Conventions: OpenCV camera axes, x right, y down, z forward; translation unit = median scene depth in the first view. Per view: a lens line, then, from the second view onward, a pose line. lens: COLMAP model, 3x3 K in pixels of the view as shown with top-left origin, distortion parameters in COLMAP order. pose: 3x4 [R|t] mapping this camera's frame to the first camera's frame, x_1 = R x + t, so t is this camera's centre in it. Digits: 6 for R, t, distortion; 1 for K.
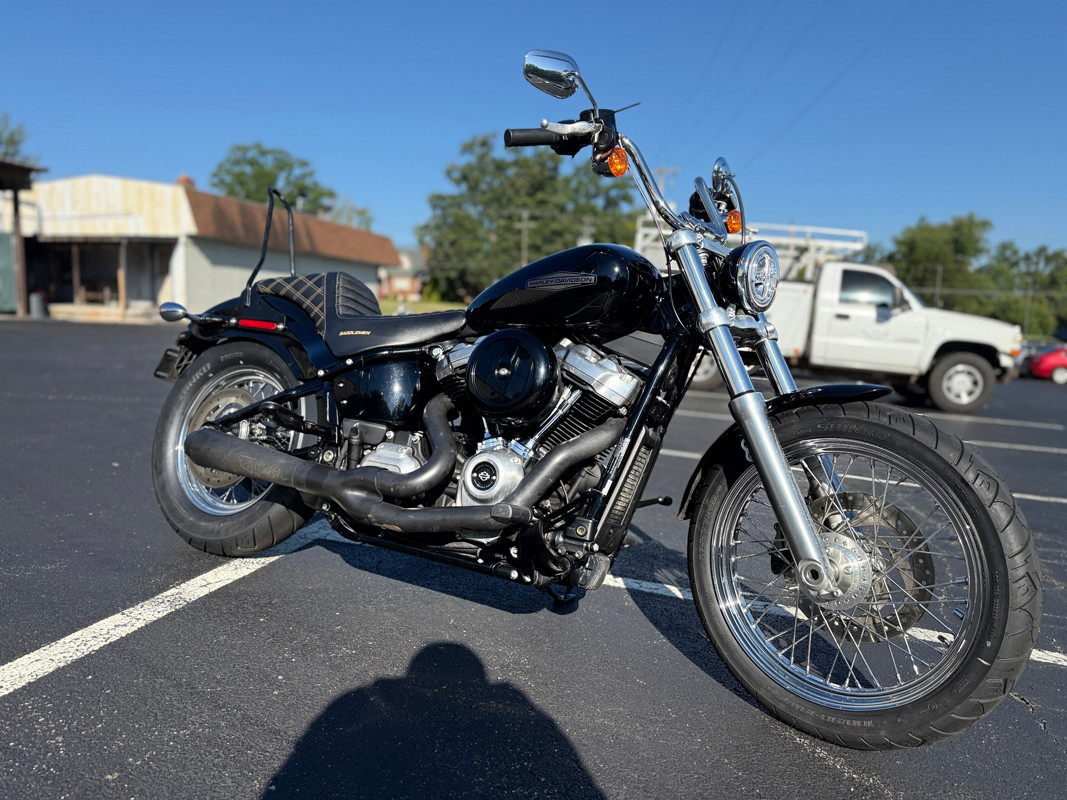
lens RADIAL K [[741.0, 0, 527.9], [0, 741.0, 403.1], [0, 0, 1]] dist [0.080764, -0.124355]
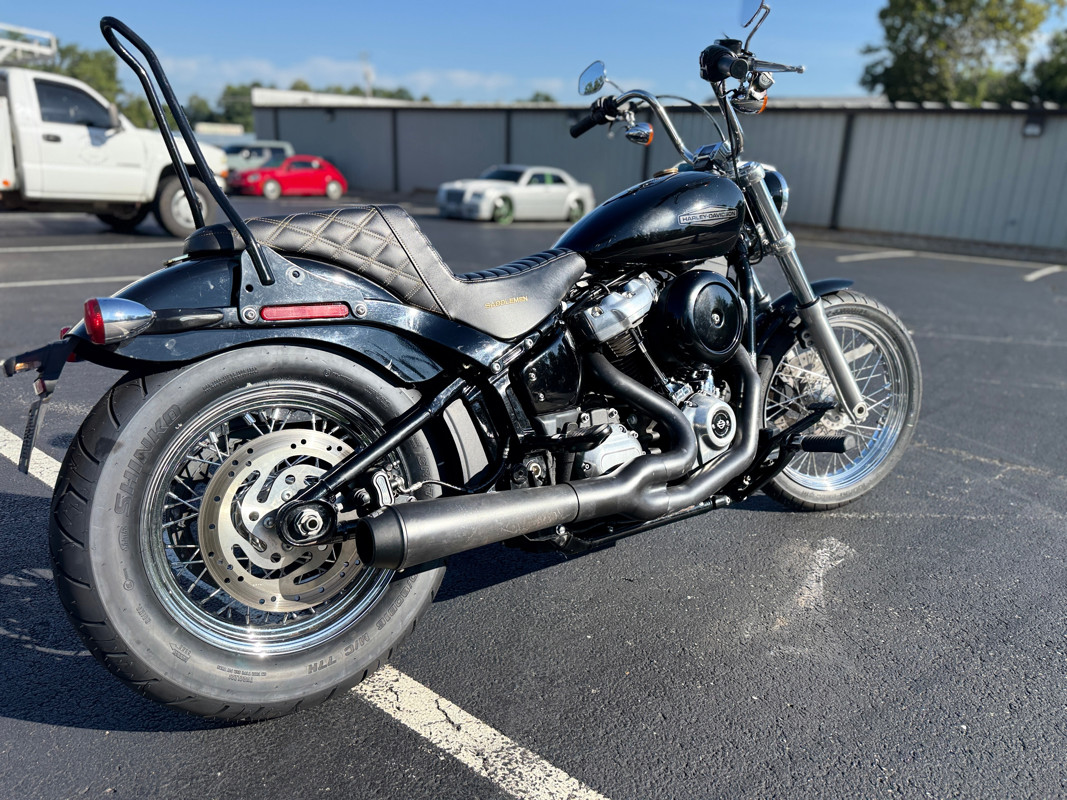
lens RADIAL K [[741.6, 0, 533.5], [0, 741.6, 400.0], [0, 0, 1]] dist [0.064577, -0.075787]
pose [[0.436861, -0.299229, 0.848301, -0.156459], [0.082280, 0.952389, 0.293572, -0.038618], [-0.895758, -0.058452, 0.440682, 0.119758]]
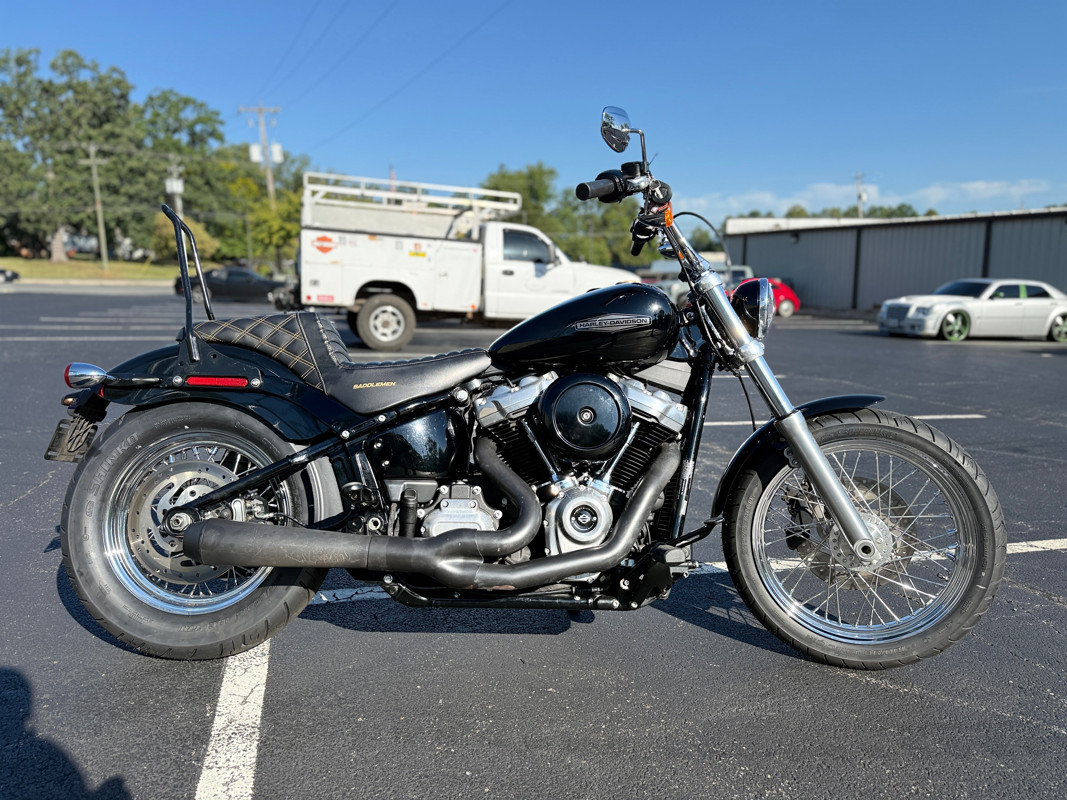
lens RADIAL K [[741.6, 0, 533.5], [0, 741.6, 400.0], [0, 0, 1]] dist [0.064577, -0.075787]
pose [[0.871451, -0.124703, 0.474365, -0.090875], [0.092574, 0.991575, 0.090603, -0.025668], [-0.481667, -0.035042, 0.875653, 0.019501]]
